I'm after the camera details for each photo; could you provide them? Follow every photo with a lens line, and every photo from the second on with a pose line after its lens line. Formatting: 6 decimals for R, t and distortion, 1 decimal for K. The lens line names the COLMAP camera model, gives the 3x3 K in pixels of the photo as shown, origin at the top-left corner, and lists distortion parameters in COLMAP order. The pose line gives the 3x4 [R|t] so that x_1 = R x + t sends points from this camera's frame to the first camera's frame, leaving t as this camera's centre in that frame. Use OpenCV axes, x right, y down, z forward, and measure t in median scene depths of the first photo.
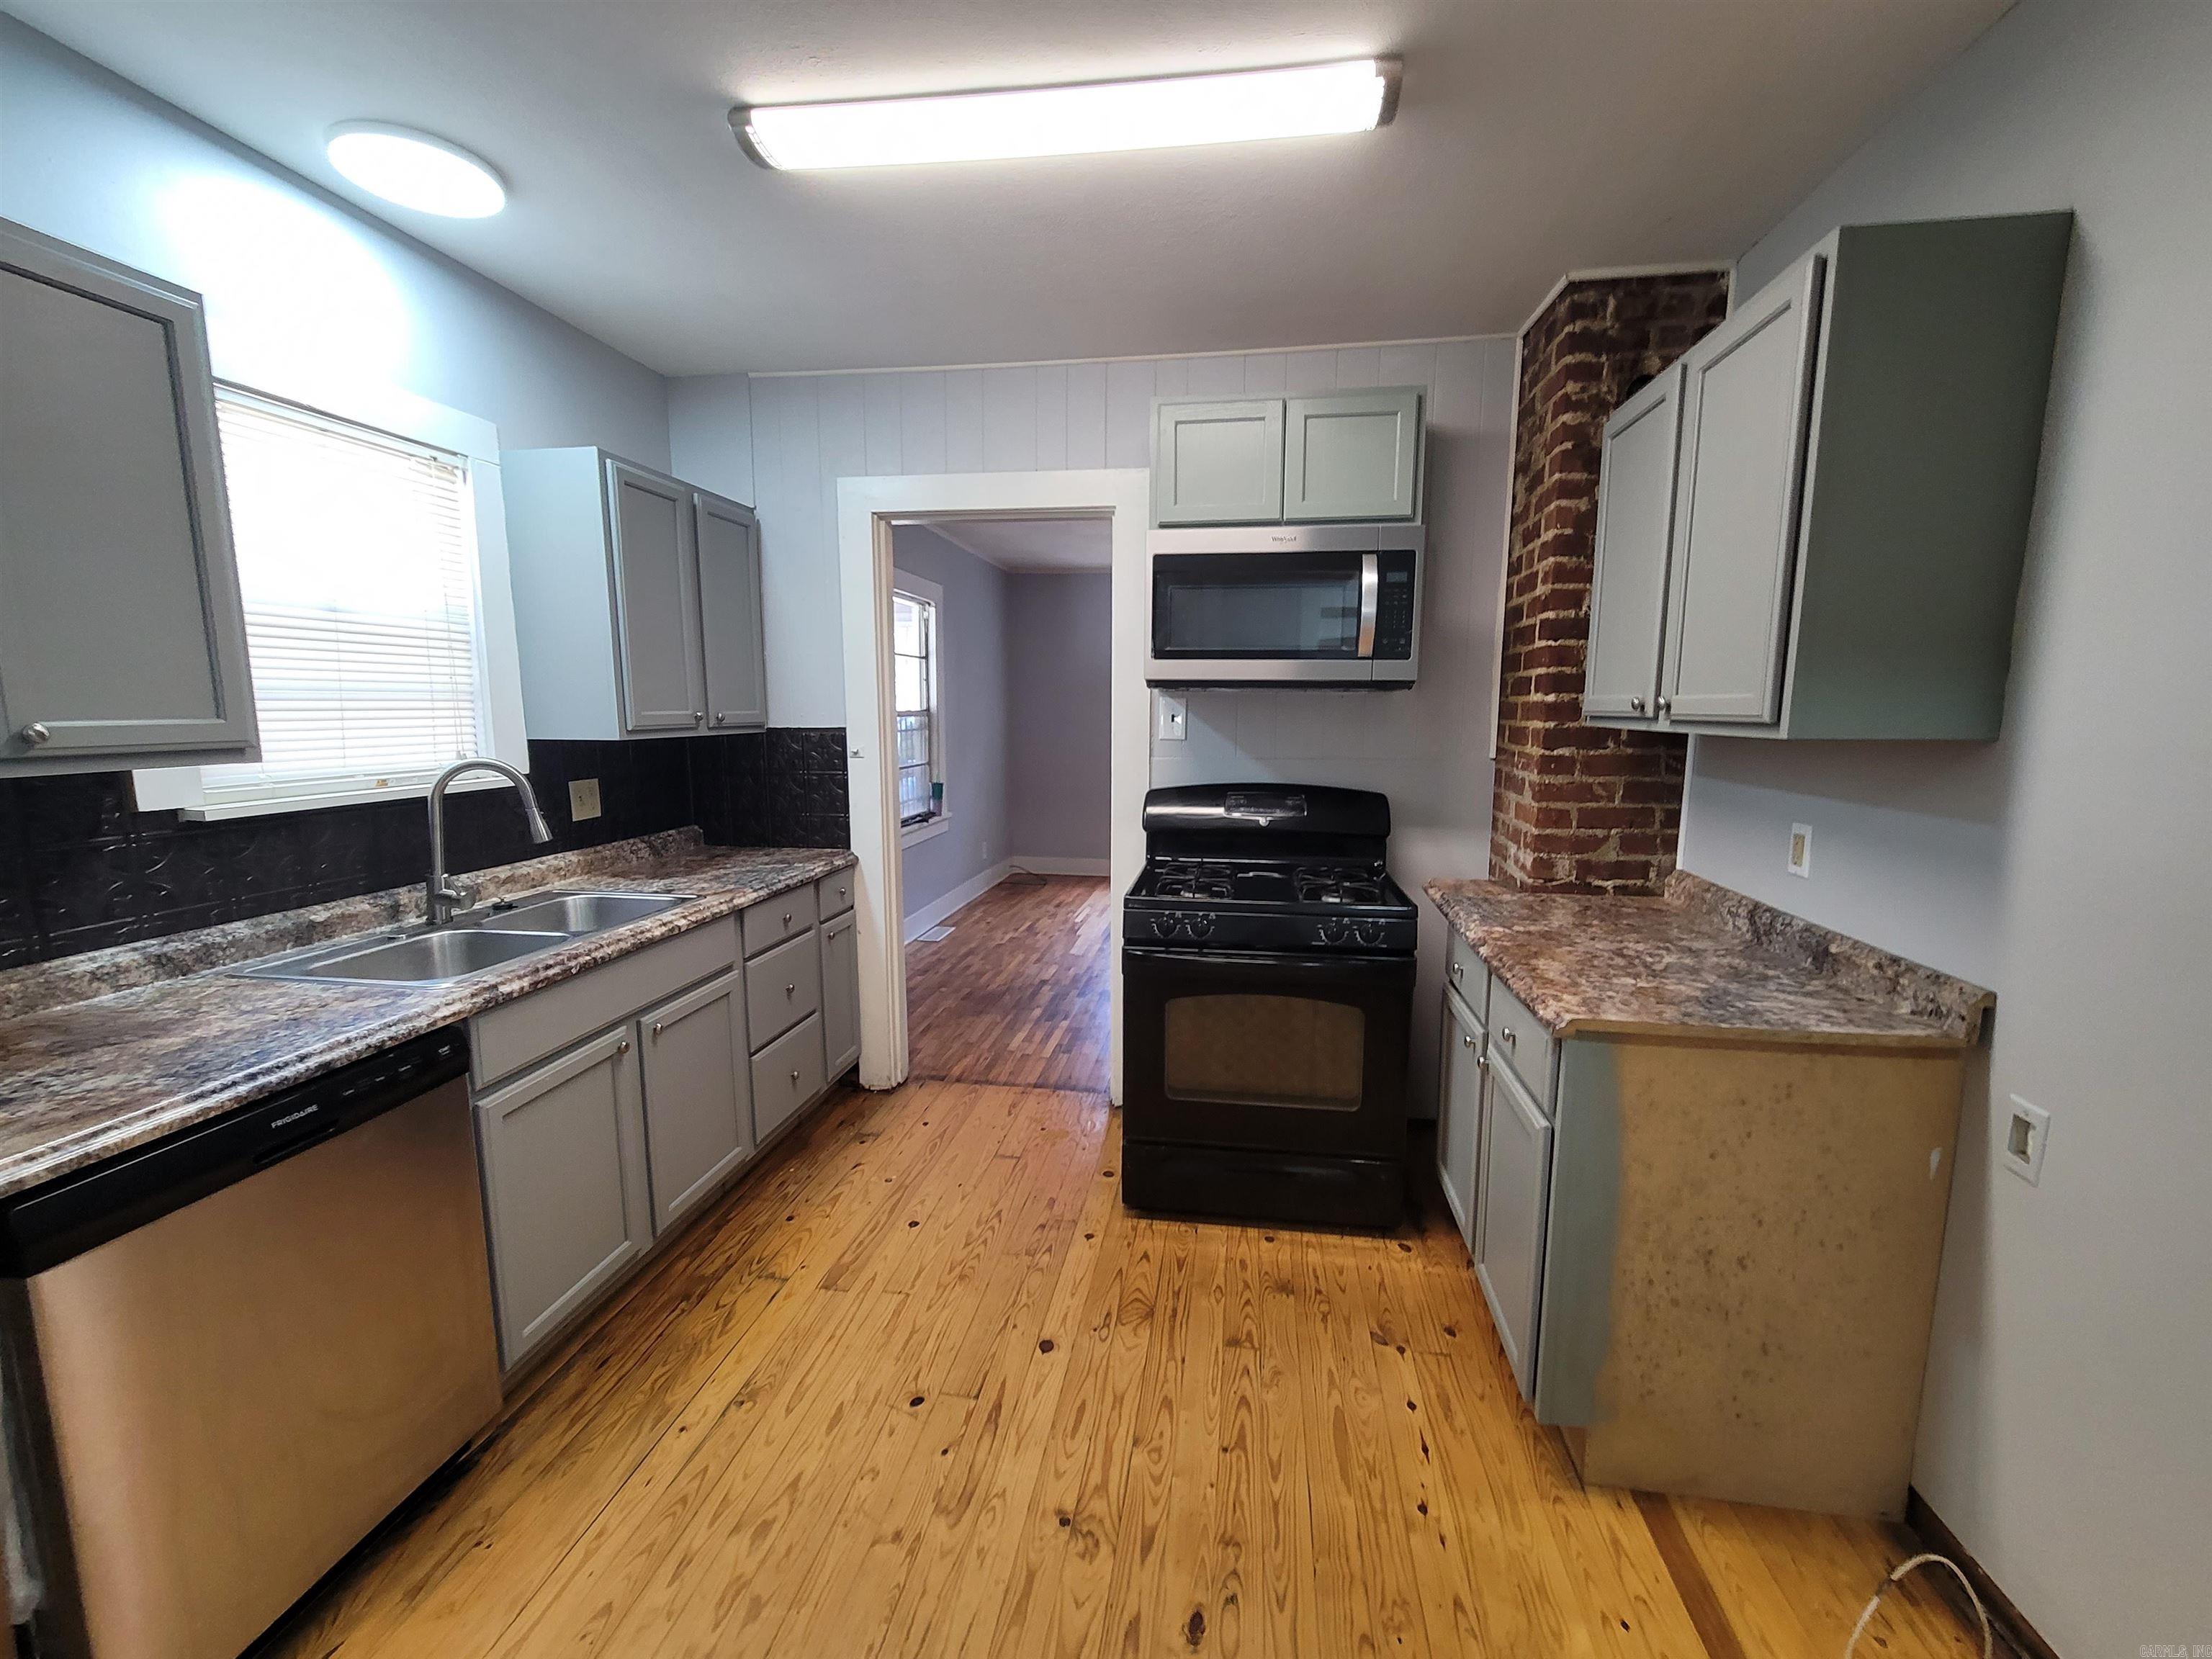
lens RADIAL K [[910.1, 0, 1113.0], [0, 910.1, 839.4], [0, 0, 1]] dist [-0.000016, 0.000198]
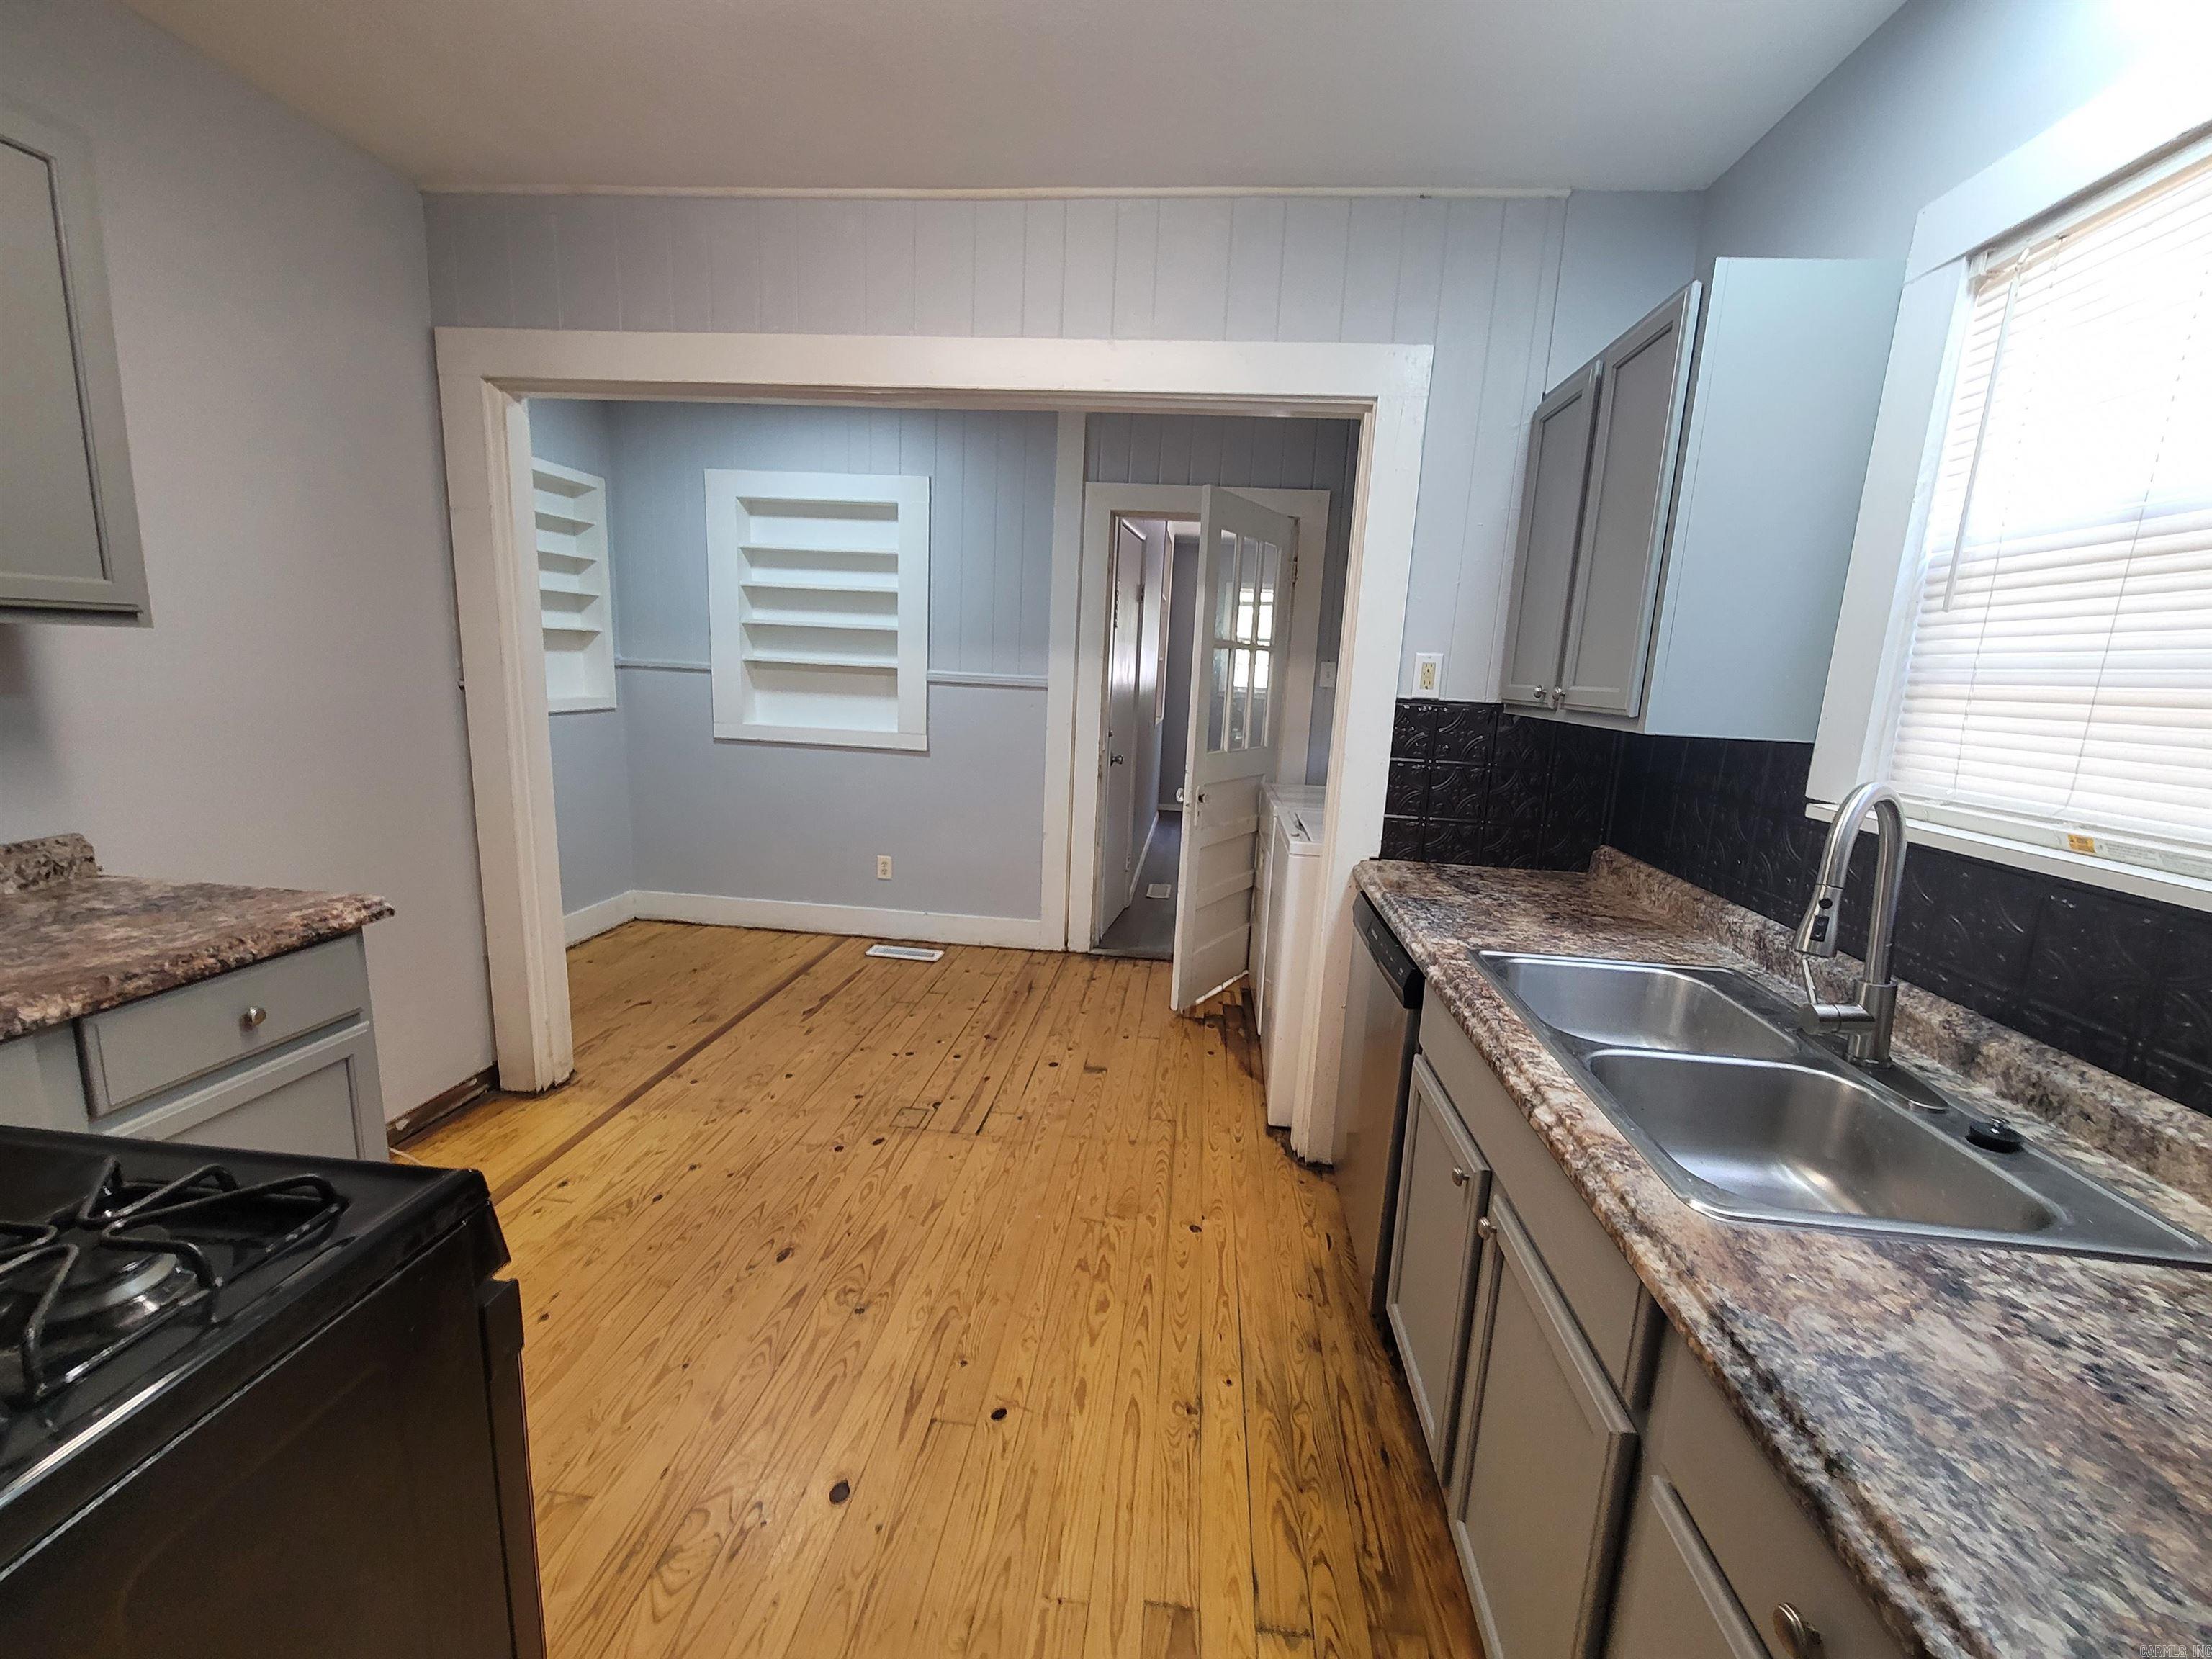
lens RADIAL K [[894.0, 0, 1112.7], [0, 894.0, 837.4], [0, 0, 1]] dist [-0.000632, -0.000073]
pose [[-0.997259, -0.041990, -0.060915, -0.214161], [-0.059707, 0.942972, 0.327475, -0.193493], [0.043690, 0.330214, -0.942894, 1.420139]]
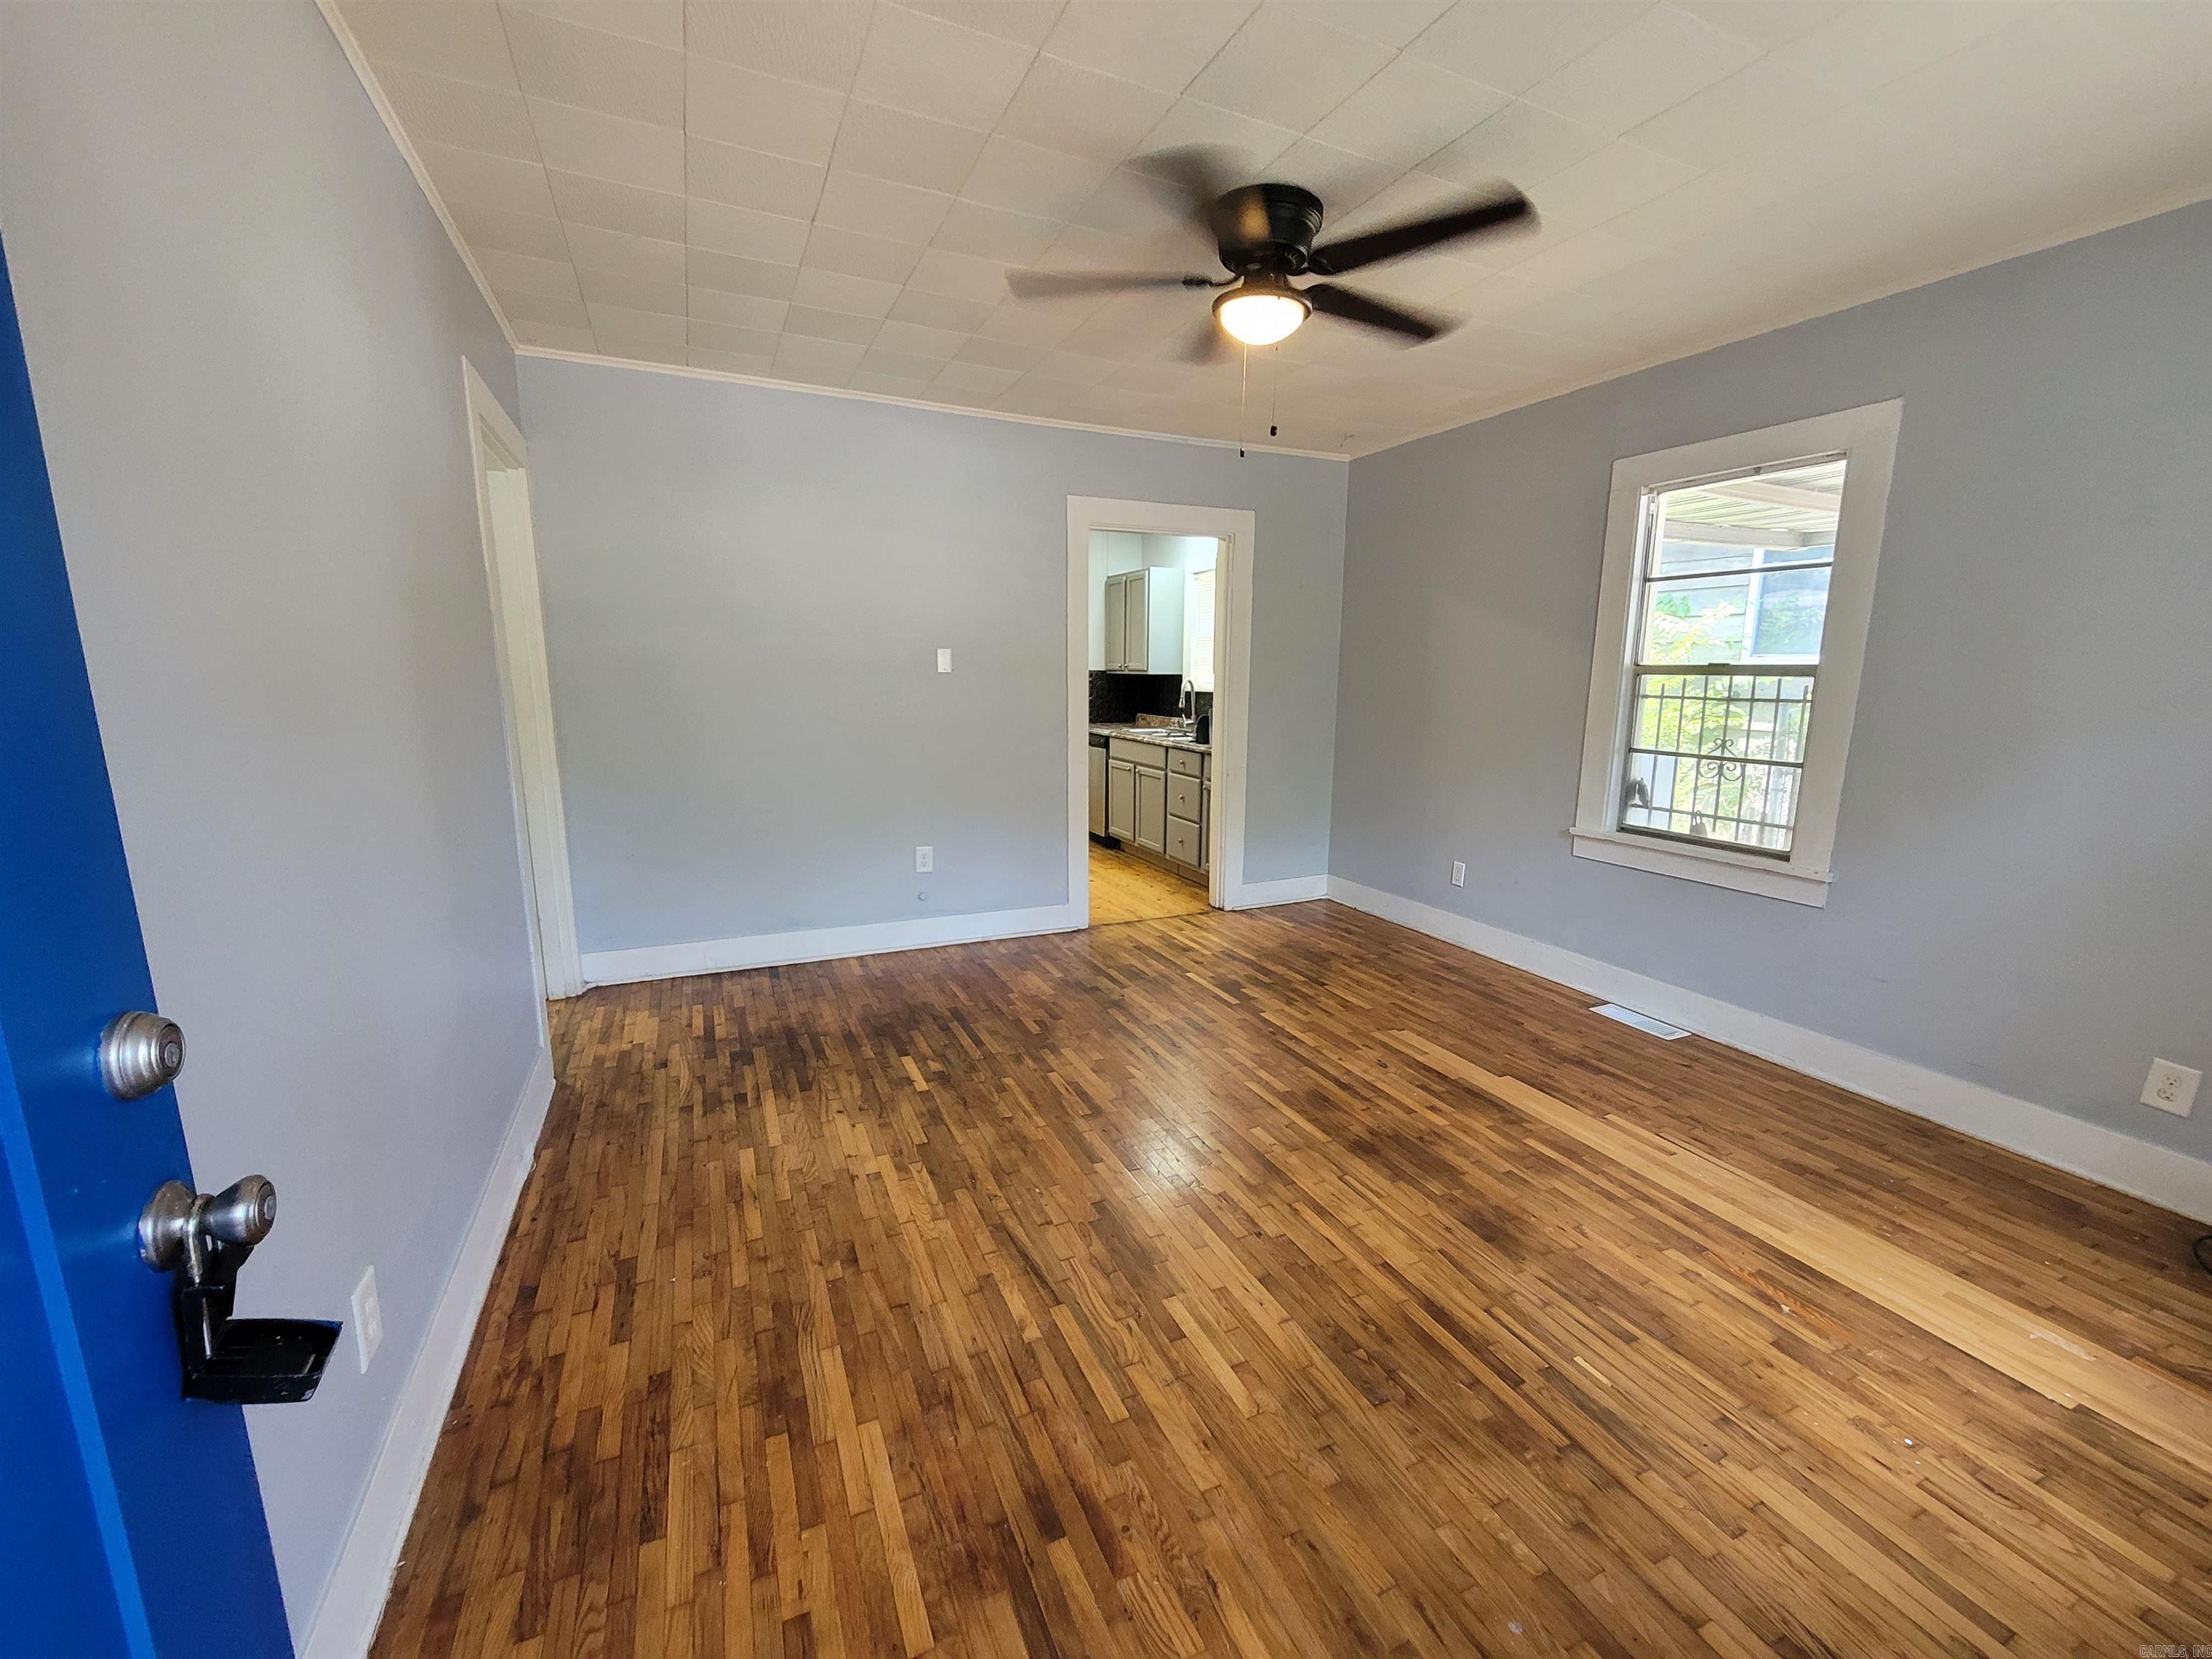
lens RADIAL K [[898.4, 0, 1114.6], [0, 898.4, 829.3], [0, 0, 1]] dist [-0.001470, -0.000214]
pose [[-0.834624, 0.090055, -0.543408, 1.125747], [-0.087691, 0.952239, 0.292492, -0.446715], [0.543795, 0.291773, -0.786865, 3.231996]]
